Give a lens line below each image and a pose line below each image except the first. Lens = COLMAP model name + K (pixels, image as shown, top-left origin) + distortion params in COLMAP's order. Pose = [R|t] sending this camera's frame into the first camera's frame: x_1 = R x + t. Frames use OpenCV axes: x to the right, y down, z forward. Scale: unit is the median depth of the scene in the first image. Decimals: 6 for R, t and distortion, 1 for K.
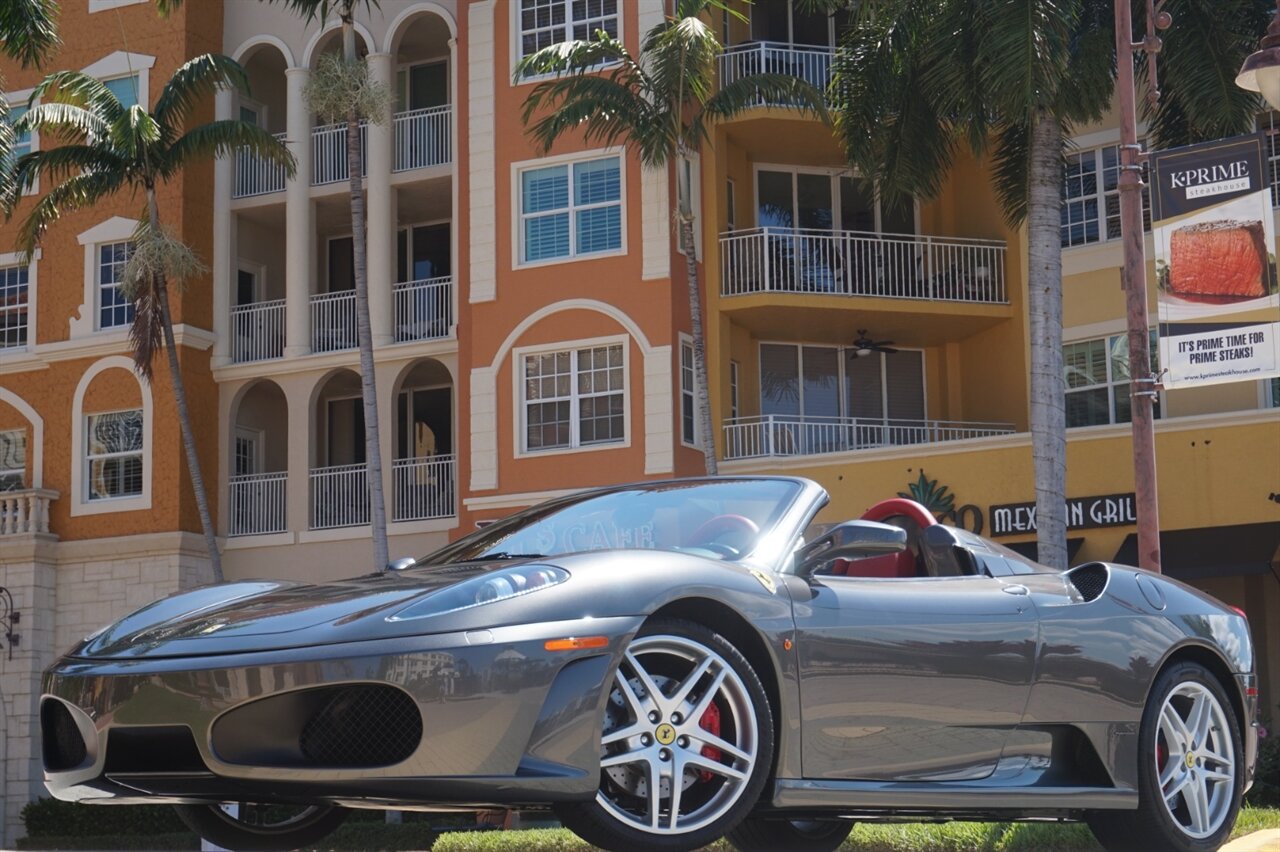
lens RADIAL K [[2771.1, 0, 631.8], [0, 2771.1, 431.4], [0, 0, 1]] dist [-0.020323, 0.570472]
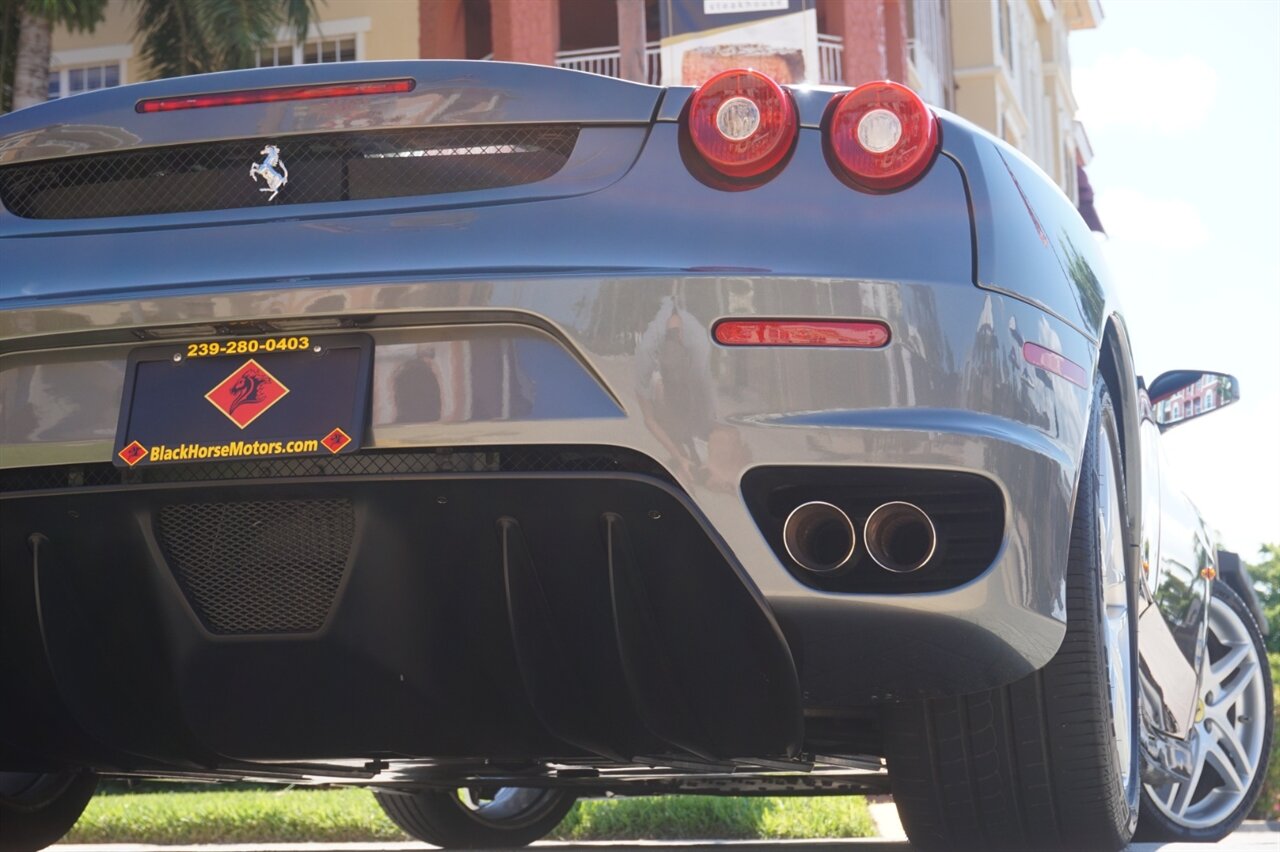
lens RADIAL K [[2724.3, 0, 635.4], [0, 2724.3, 445.5], [0, 0, 1]] dist [0.023899, 0.373534]
pose [[0.897028, 0.051016, 0.439020, -0.053008], [-0.055132, 0.998473, -0.003378, 0.014918], [-0.438522, -0.021174, 0.898471, 0.103597]]
